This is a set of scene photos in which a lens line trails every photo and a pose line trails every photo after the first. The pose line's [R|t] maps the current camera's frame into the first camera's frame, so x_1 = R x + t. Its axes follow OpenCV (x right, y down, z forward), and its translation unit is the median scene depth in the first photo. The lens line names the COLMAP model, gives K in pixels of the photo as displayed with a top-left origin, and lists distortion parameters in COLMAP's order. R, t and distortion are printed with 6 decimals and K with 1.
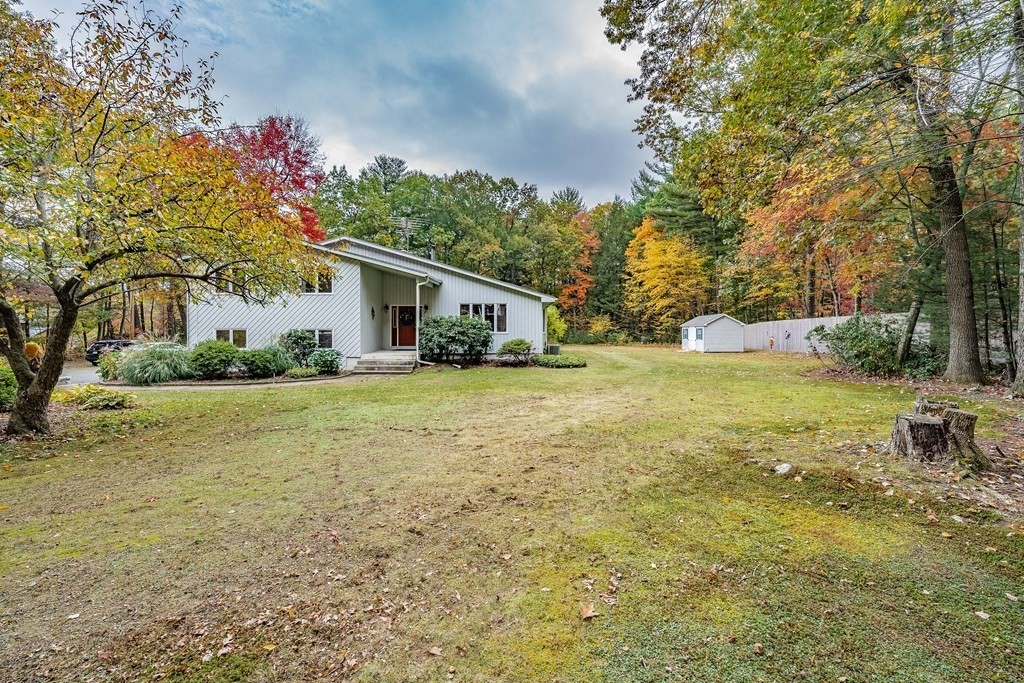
lens RADIAL K [[429.1, 0, 511.2], [0, 429.1, 331.1], [0, 0, 1]] dist [0.000728, 0.000011]
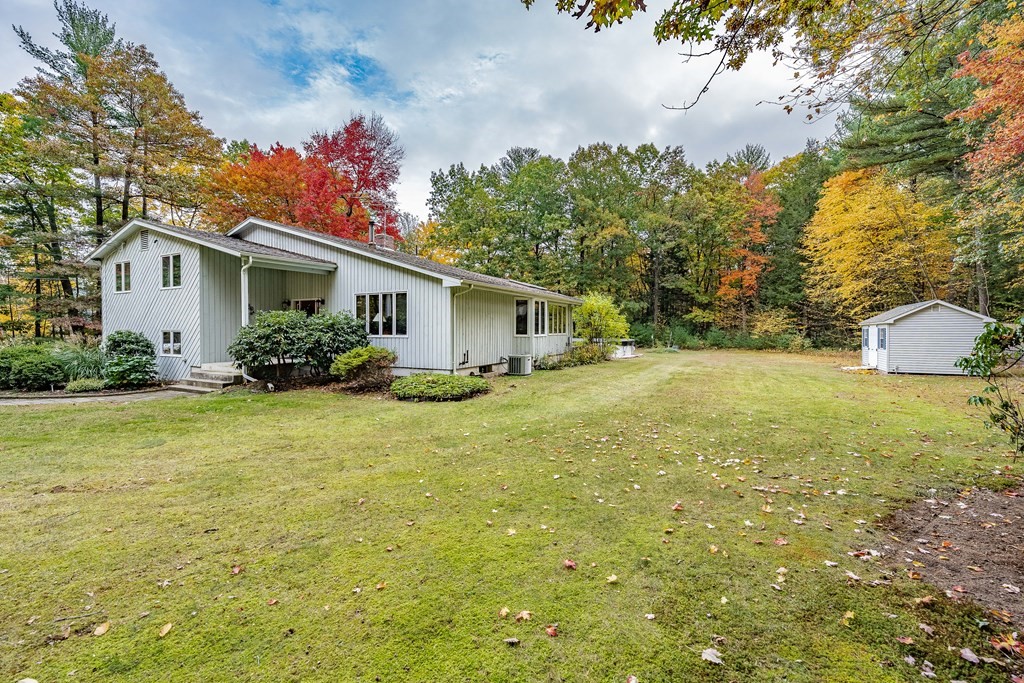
lens RADIAL K [[429.1, 0, 511.2], [0, 429.1, 331.1], [0, 0, 1]] dist [0.000728, 0.000011]
pose [[0.889617, 0.000087, -0.456707, 0.276905], [0.000210, 1.000000, 0.000598, -0.002734], [0.456707, -0.000628, 0.889617, 0.308966]]
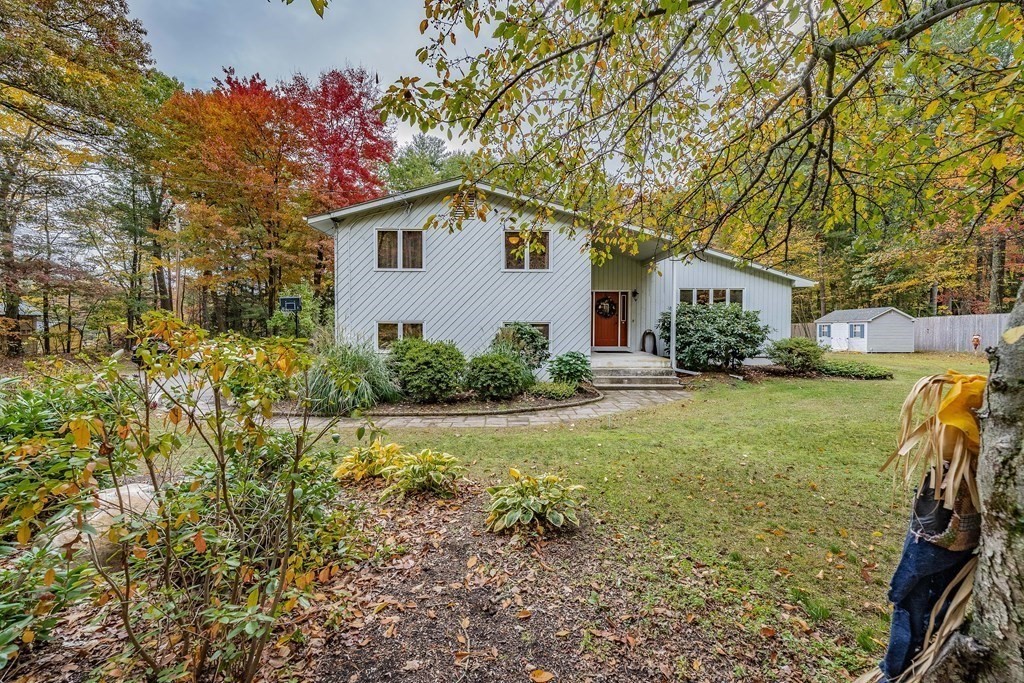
lens RADIAL K [[429.1, 0, 511.2], [0, 429.1, 331.1], [0, 0, 1]] dist [0.000728, 0.000011]
pose [[0.999722, 0.001390, 0.023542, -0.269740], [-0.001492, 0.999990, 0.004299, 0.003514], [-0.023536, -0.004333, 0.999714, 0.177448]]
